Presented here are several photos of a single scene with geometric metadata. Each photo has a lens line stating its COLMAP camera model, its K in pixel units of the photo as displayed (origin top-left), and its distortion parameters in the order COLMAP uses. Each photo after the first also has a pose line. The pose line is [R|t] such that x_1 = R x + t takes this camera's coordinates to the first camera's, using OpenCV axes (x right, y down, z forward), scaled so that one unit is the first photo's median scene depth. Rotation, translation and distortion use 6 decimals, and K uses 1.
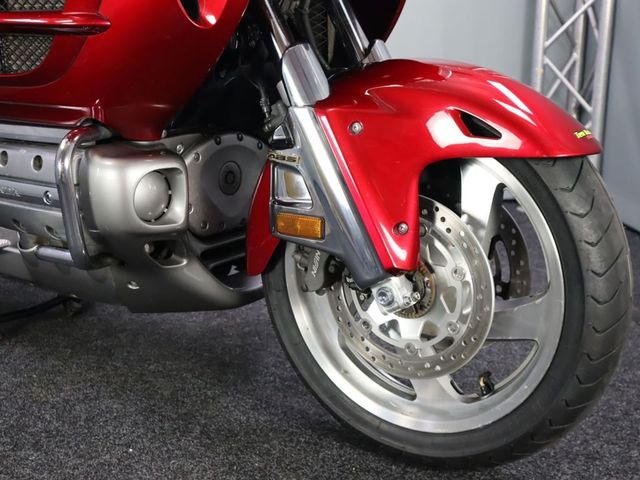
lens RADIAL K [[852.6, 0, 325.3], [0, 852.6, 236.3], [0, 0, 1]] dist [0.046466, 0.000000]
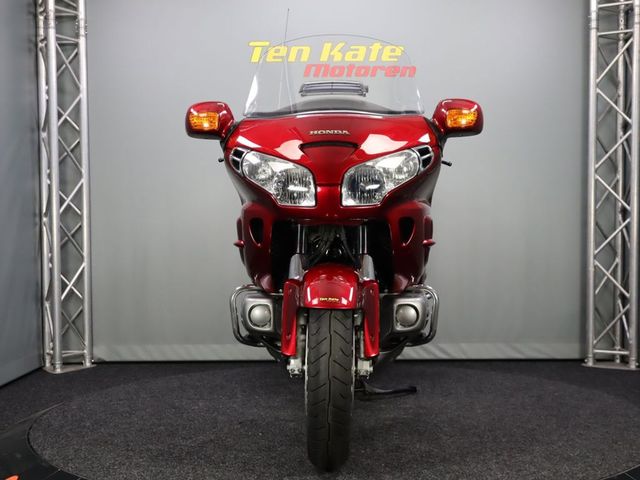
lens RADIAL K [[831.9, 0, 332.2], [0, 831.9, 253.9], [0, 0, 1]] dist [0.019851, 0.000000]
pose [[0.996310, 0.004262, -0.085717, -0.072767], [-0.022374, 0.977129, -0.211465, 0.093236], [0.082856, 0.212602, 0.973620, -0.437753]]
